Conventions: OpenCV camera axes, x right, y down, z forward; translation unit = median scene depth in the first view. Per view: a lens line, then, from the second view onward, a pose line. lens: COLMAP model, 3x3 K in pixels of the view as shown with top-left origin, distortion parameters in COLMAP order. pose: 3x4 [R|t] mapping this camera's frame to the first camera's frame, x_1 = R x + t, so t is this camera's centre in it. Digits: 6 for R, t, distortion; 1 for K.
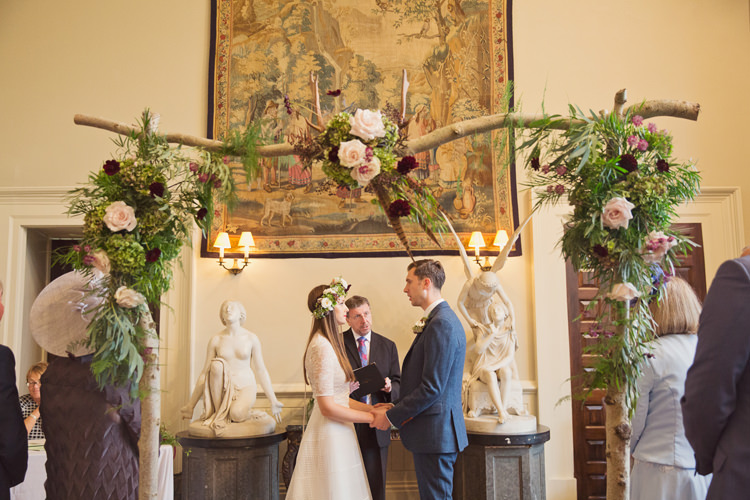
lens RADIAL K [[748.2, 0, 375.0], [0, 748.2, 250.0], [0, 0, 1]] dist [0.004548, 0.016155]
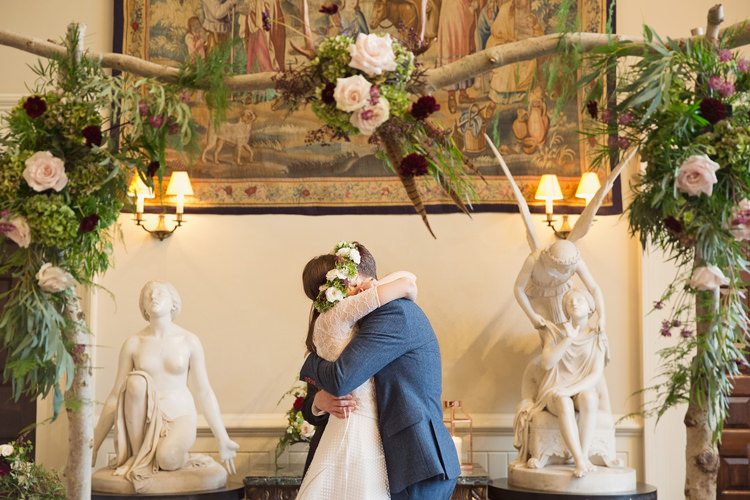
lens RADIAL K [[1305.7, 0, 375.0], [0, 1305.7, 250.0], [0, 0, 1]] dist [0.241906, -0.022346]
pose [[0.999908, 0.010270, -0.008856, 0.003087], [-0.009884, 0.999047, 0.042503, -0.013414], [0.009284, -0.042412, 0.999057, -0.177319]]
